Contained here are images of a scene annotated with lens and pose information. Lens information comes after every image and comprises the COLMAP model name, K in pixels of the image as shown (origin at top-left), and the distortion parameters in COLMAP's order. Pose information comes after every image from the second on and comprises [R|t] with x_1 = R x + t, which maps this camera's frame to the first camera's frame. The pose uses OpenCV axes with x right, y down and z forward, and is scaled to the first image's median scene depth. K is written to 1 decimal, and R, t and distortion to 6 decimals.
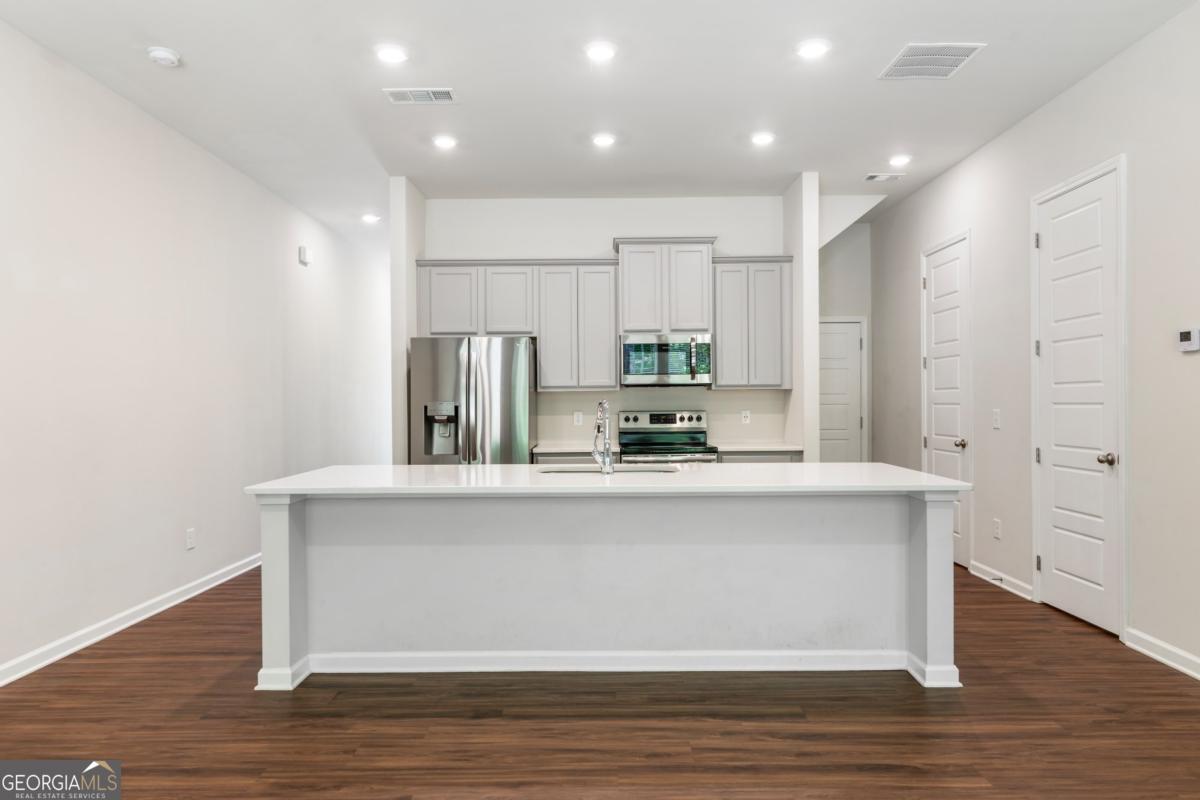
lens RADIAL K [[747.3, 0, 597.8], [0, 747.3, 406.1], [0, 0, 1]] dist [-0.002815, -0.000377]
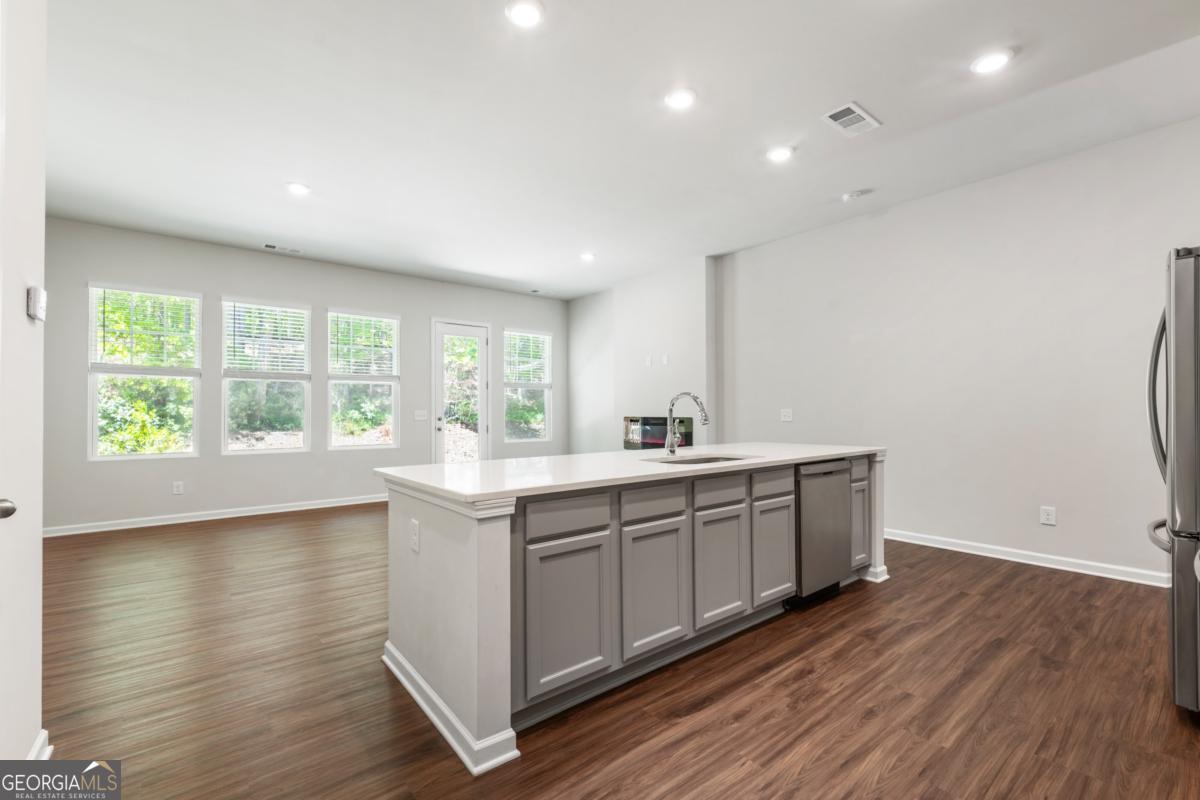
lens RADIAL K [[518.9, 0, 600.0], [0, 518.9, 400.0], [0, 0, 1]] dist [0.001353, 0.000012]
pose [[-0.776436, -0.002775, -0.630191, 0.405597], [0.006304, 0.999906, -0.012171, 0.003626], [0.630165, -0.013423, -0.776345, 1.026159]]
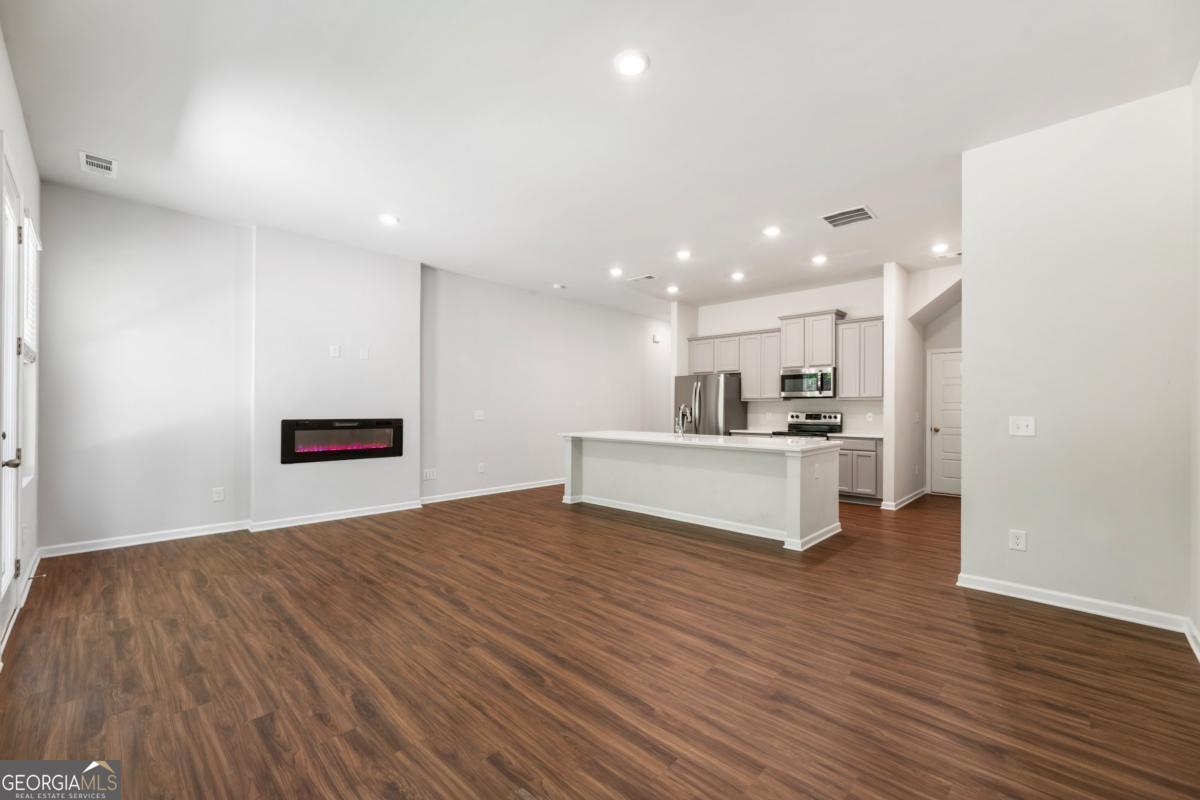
lens RADIAL K [[484.2, 0, 601.3], [0, 484.2, 406.7], [0, 0, 1]] dist [0.001484, 0.000356]
pose [[0.728773, 0.008206, -0.684706, 0.562623], [-0.012303, 0.999924, -0.001112, 0.000989], [0.684645, 0.009235, 0.728818, -0.172415]]
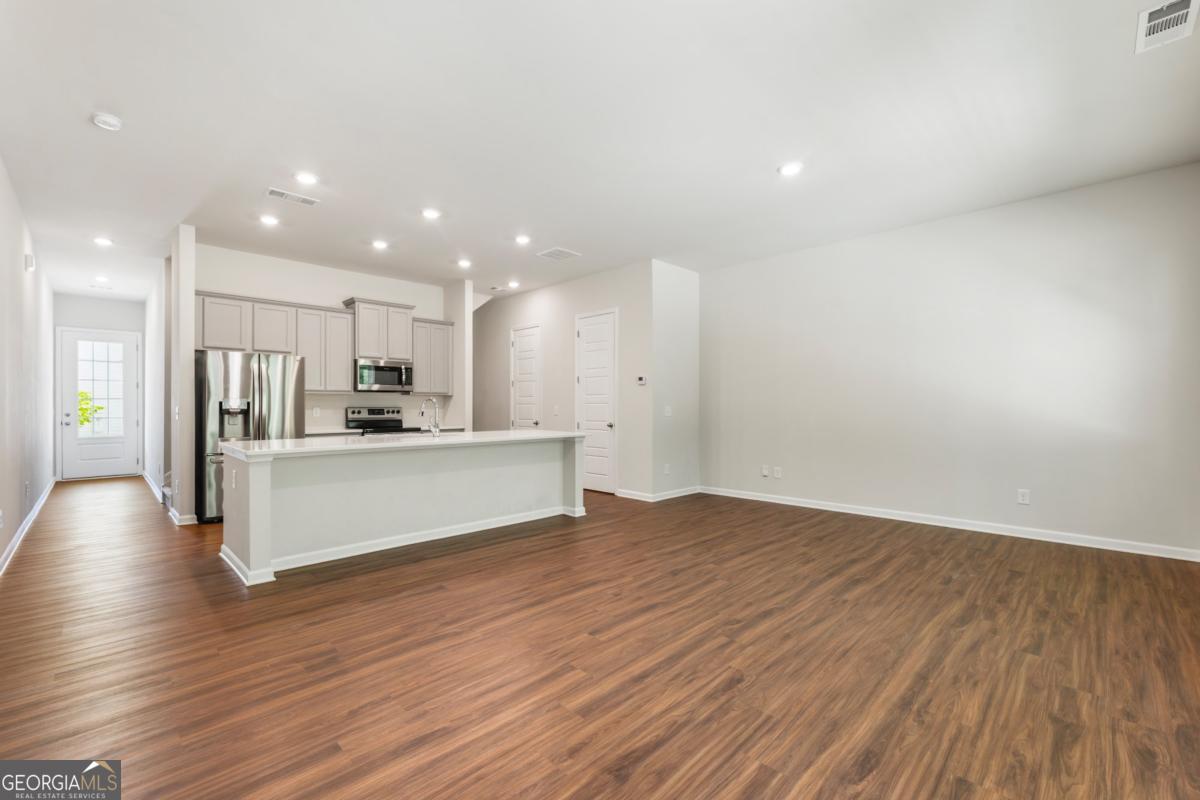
lens RADIAL K [[502.7, 0, 598.0], [0, 502.7, 406.4], [0, 0, 1]] dist [0.001125, -0.000600]
pose [[0.704786, 0.006358, 0.709392, -0.395253], [-0.001198, 0.999969, -0.007772, 0.014427], [-0.709419, 0.004628, 0.704772, -0.126935]]
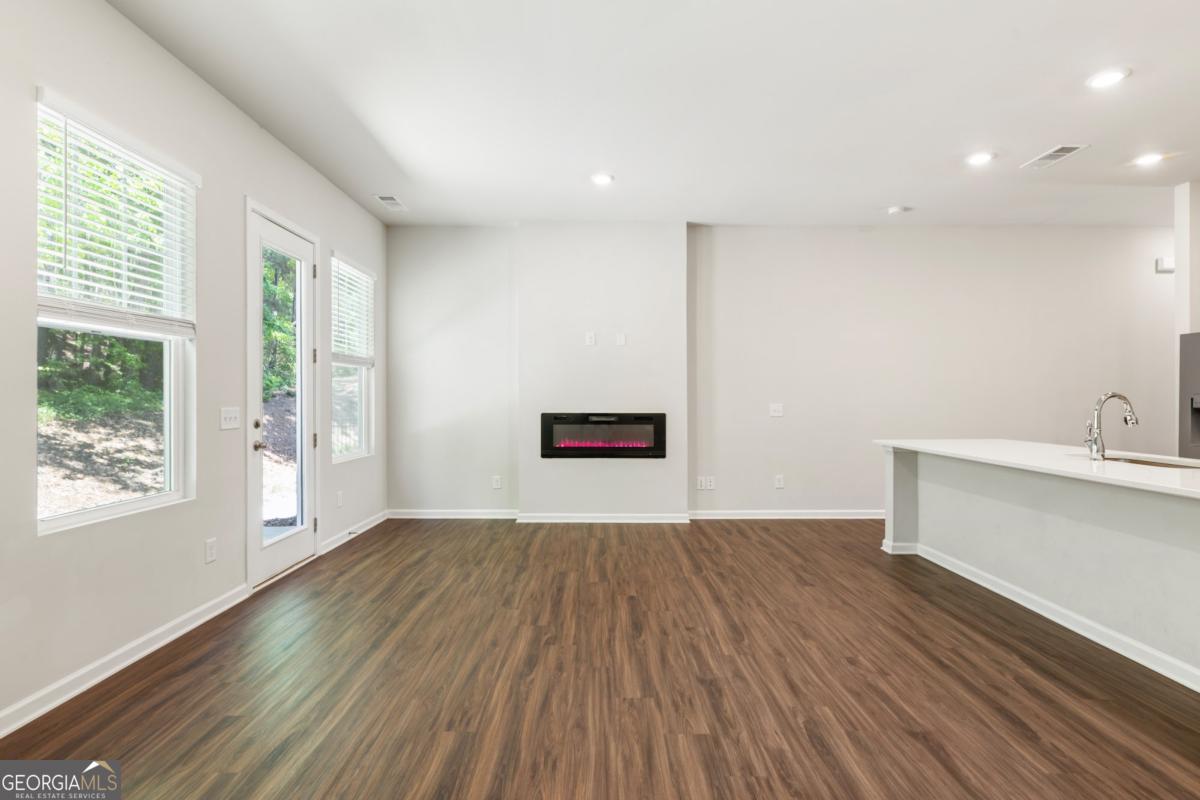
lens RADIAL K [[563.9, 0, 600.0], [0, 563.9, 400.0], [0, 0, 1]] dist [-0.002026, -0.000379]
pose [[0.012149, 0.010967, -0.999866, 0.550459], [-0.003125, 0.999935, 0.010929, -0.004288], [0.999921, 0.002992, 0.012183, 0.160704]]
